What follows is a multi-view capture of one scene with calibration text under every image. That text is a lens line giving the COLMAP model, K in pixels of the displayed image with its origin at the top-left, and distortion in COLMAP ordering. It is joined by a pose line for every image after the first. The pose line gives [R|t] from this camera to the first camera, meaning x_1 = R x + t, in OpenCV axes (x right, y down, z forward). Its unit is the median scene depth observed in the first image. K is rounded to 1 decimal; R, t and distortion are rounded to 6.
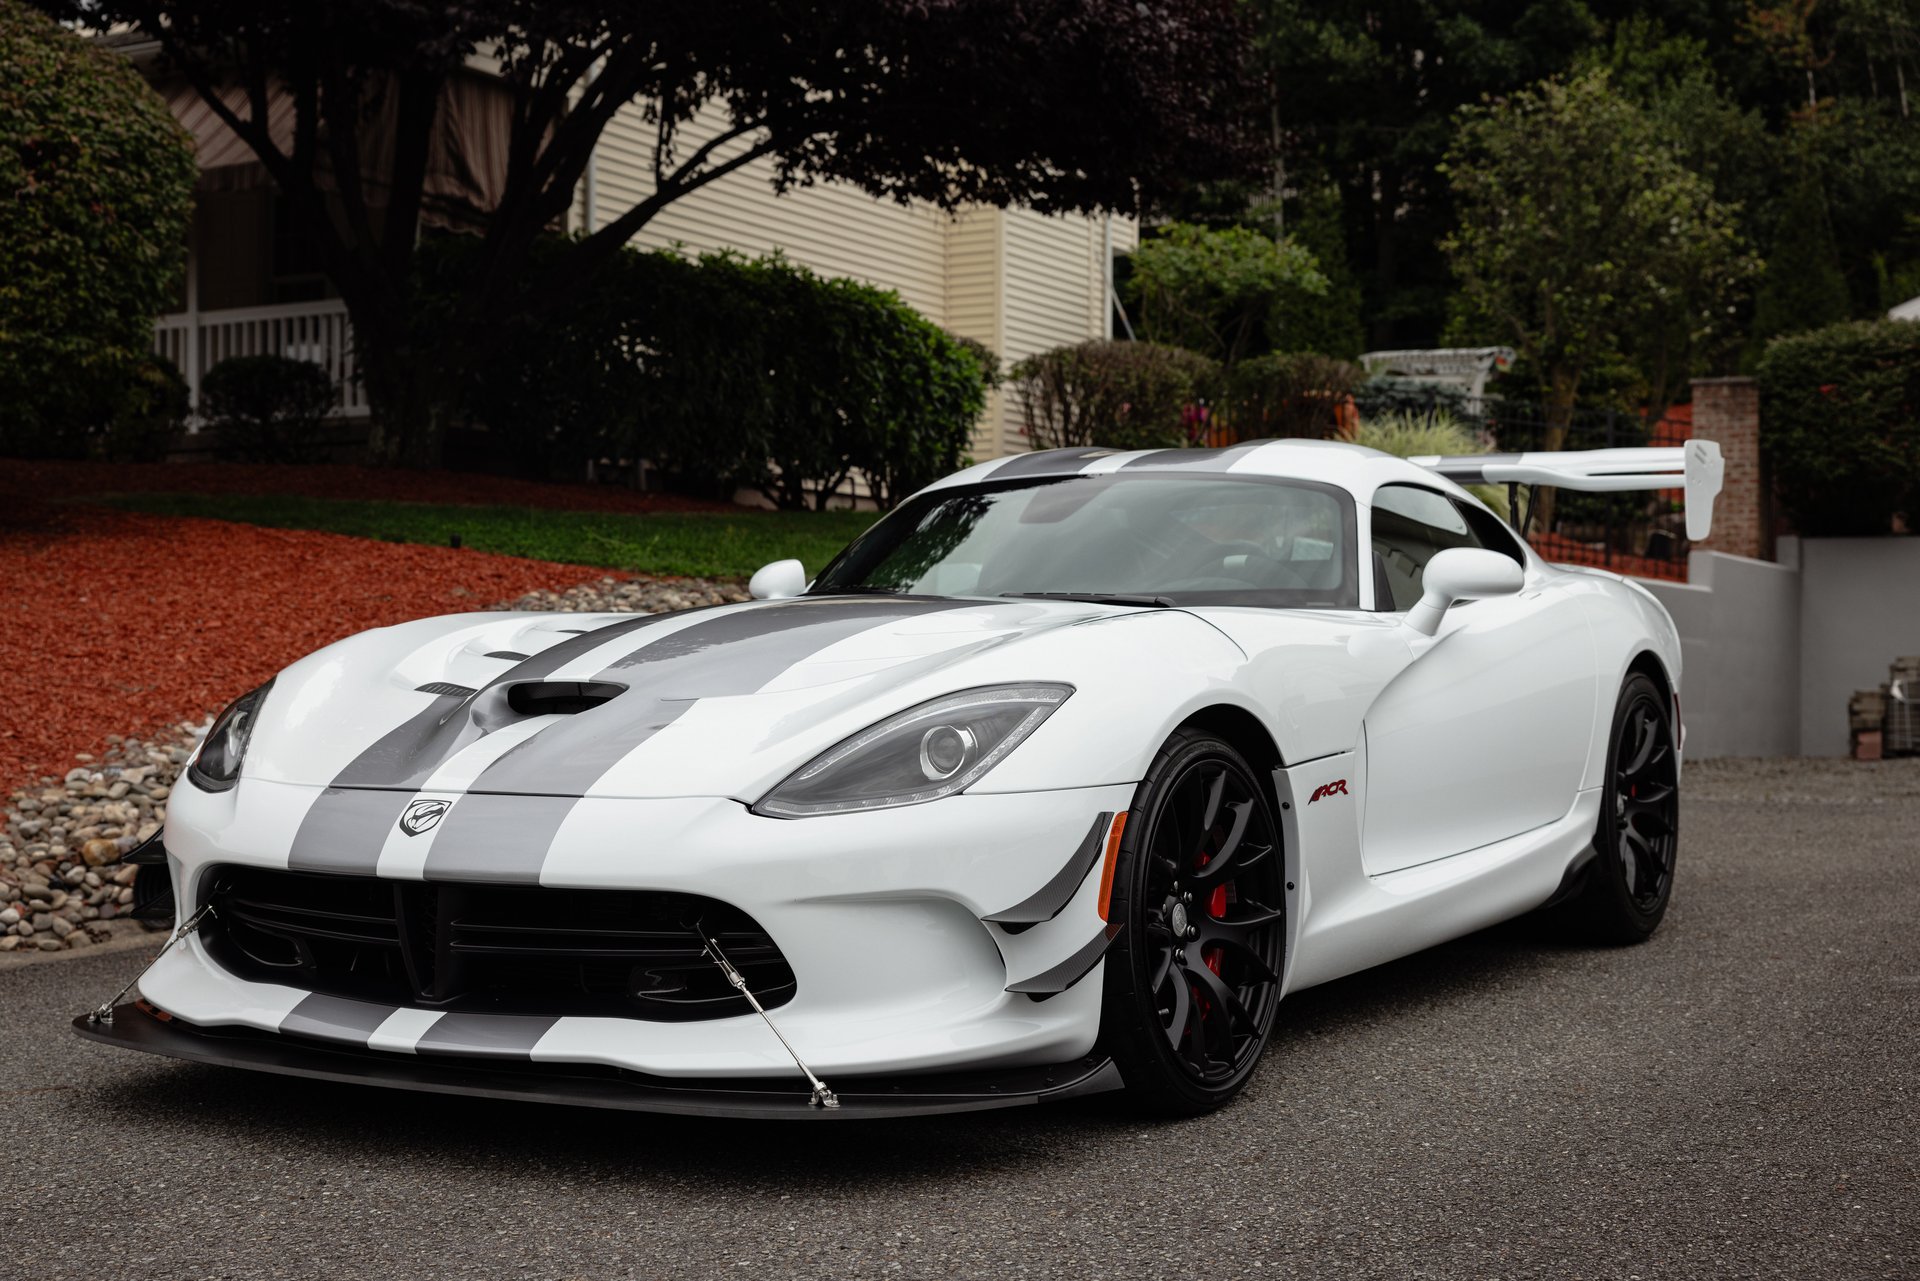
lens RADIAL K [[2522.3, 0, 960.0], [0, 2522.3, 640.5], [0, 0, 1]] dist [0.022301, 0.008587]
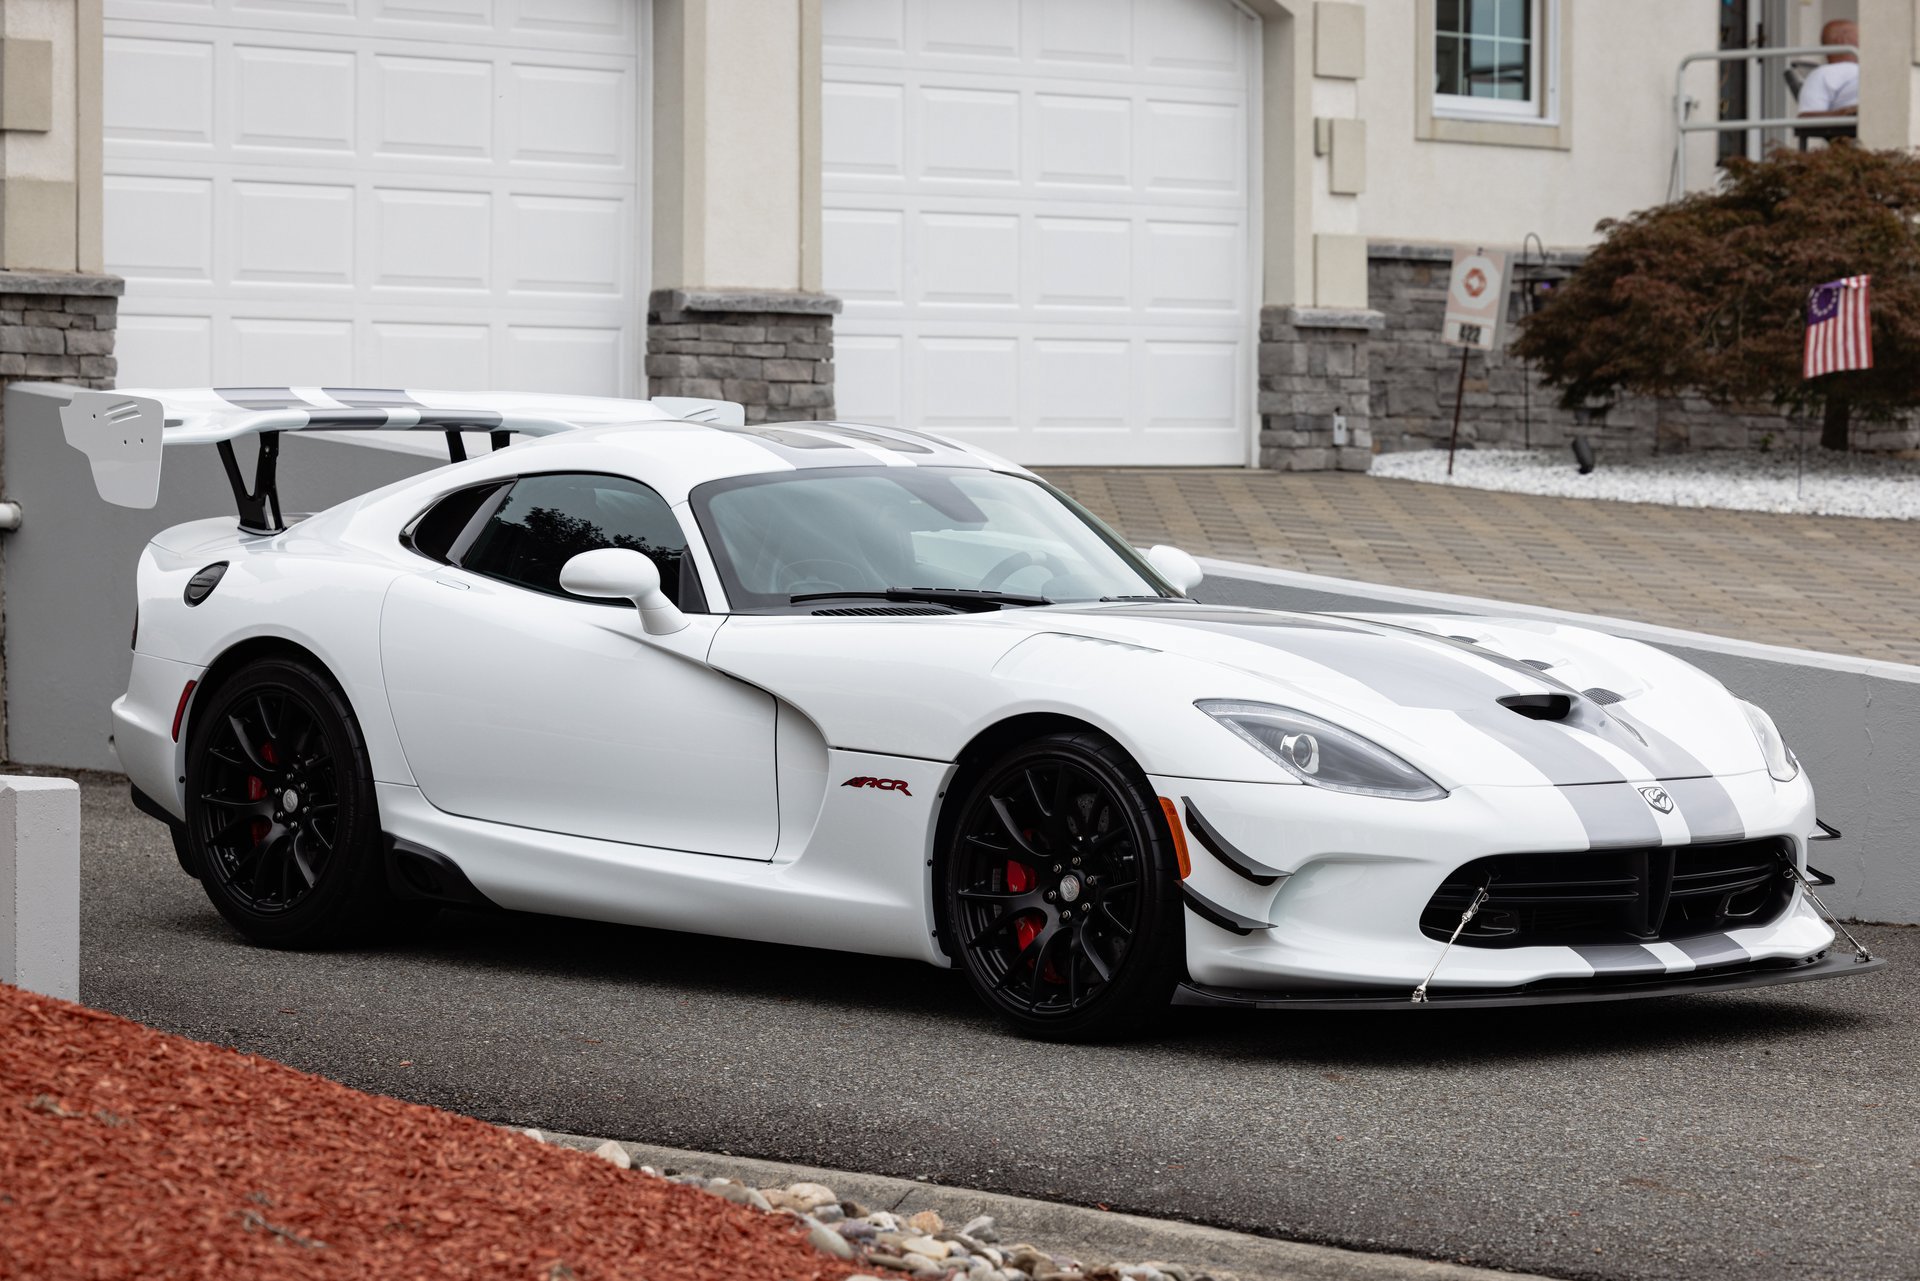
lens RADIAL K [[6201.9, 0, 960.0], [0, 6201.9, 640.5], [0, 0, 1]] dist [-0.345496, 4.398676]
pose [[0.256536, -0.031316, 0.966027, -1.251198], [-0.009093, 0.999353, 0.034811, -0.045196], [-0.966492, -0.017714, 0.256085, 0.186831]]
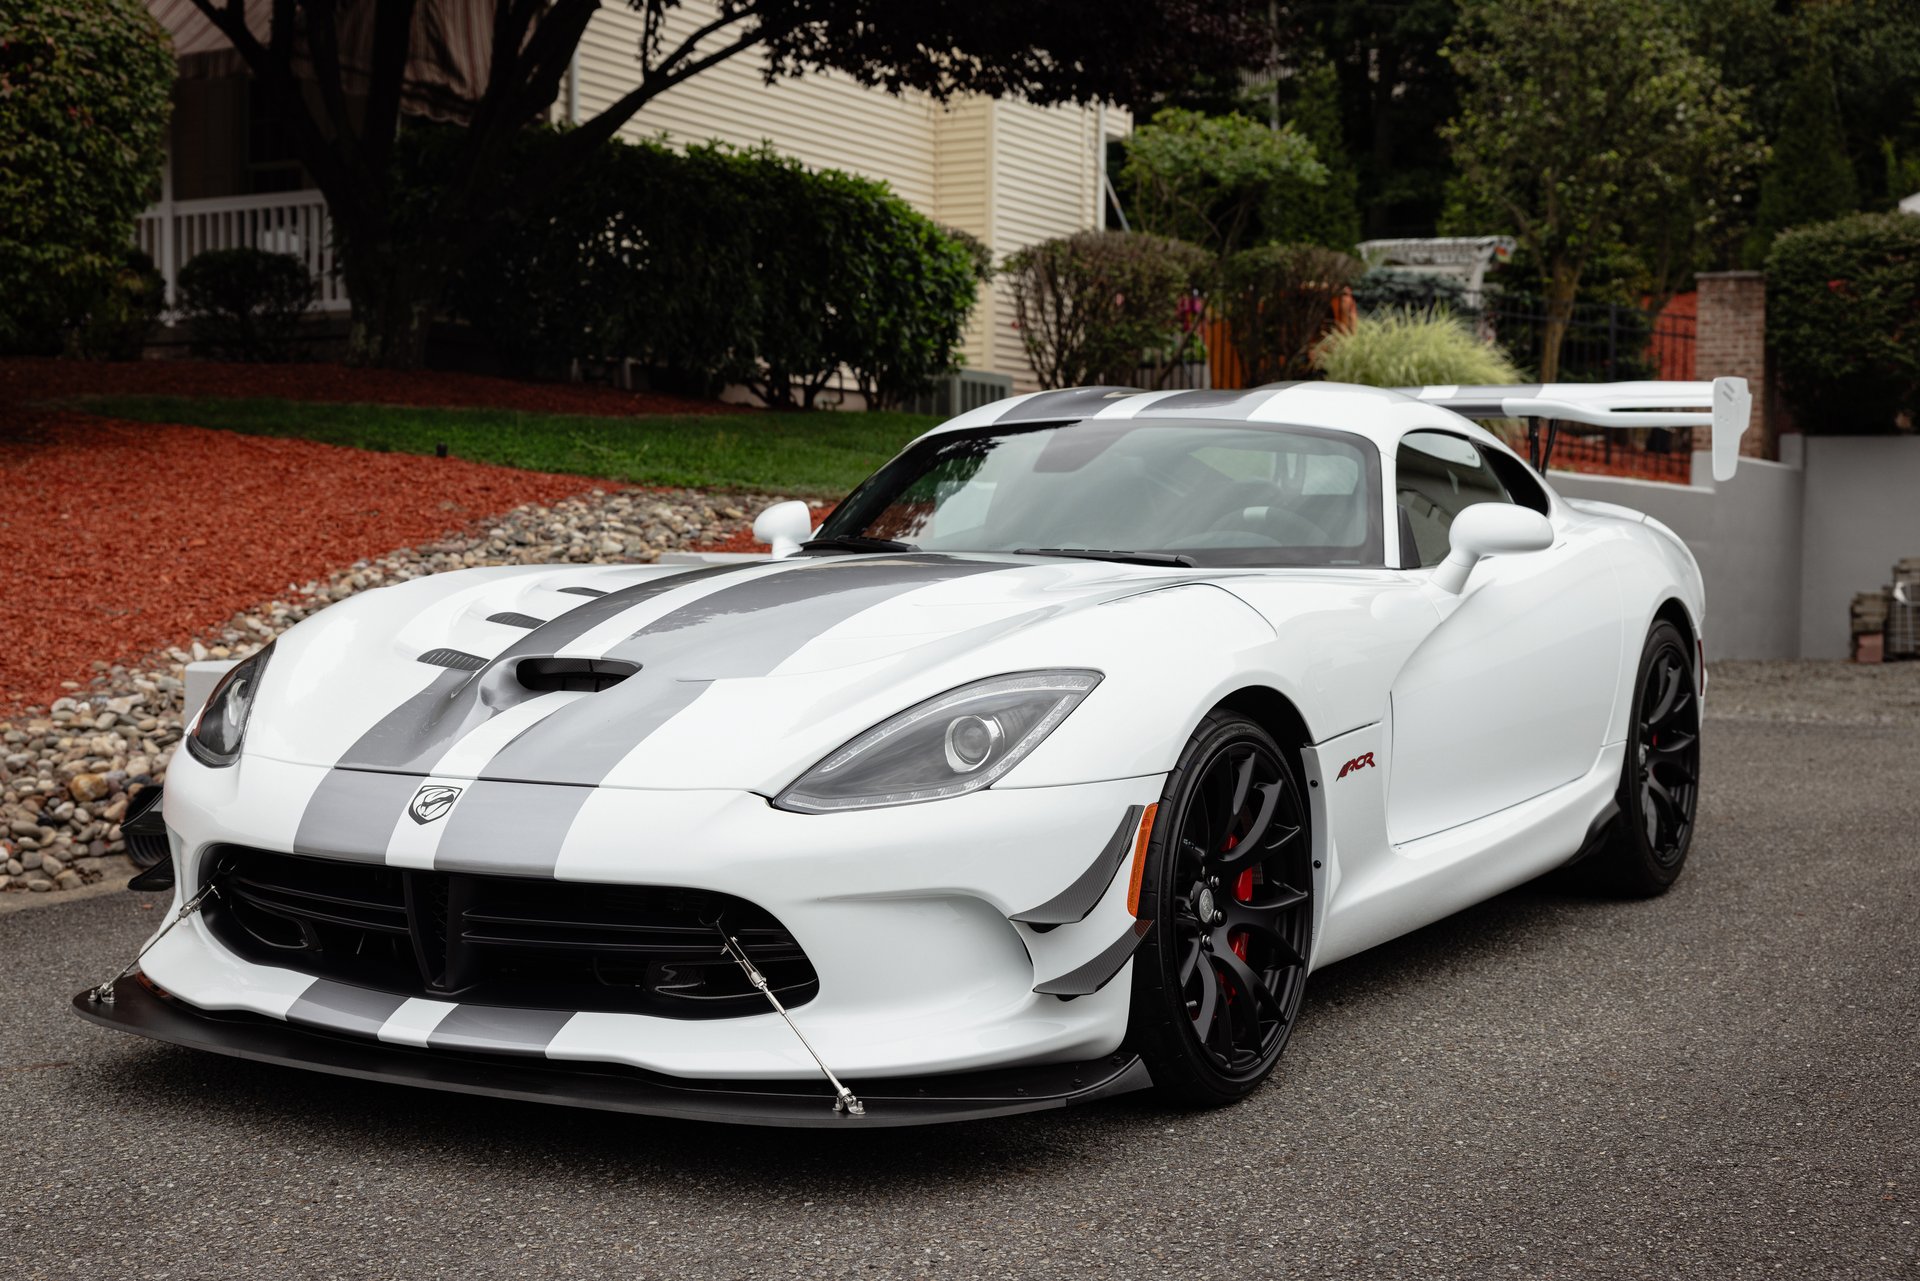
lens RADIAL K [[2549.5, 0, 940.9], [0, 2549.5, 644.7], [0, 0, 1]] dist [0.023495, 0.001379]
pose [[0.999990, 0.004504, -0.000006, -0.006178], [-0.004499, 0.998785, 0.049080, -0.014608], [0.000227, -0.049079, 0.998795, 0.007502]]
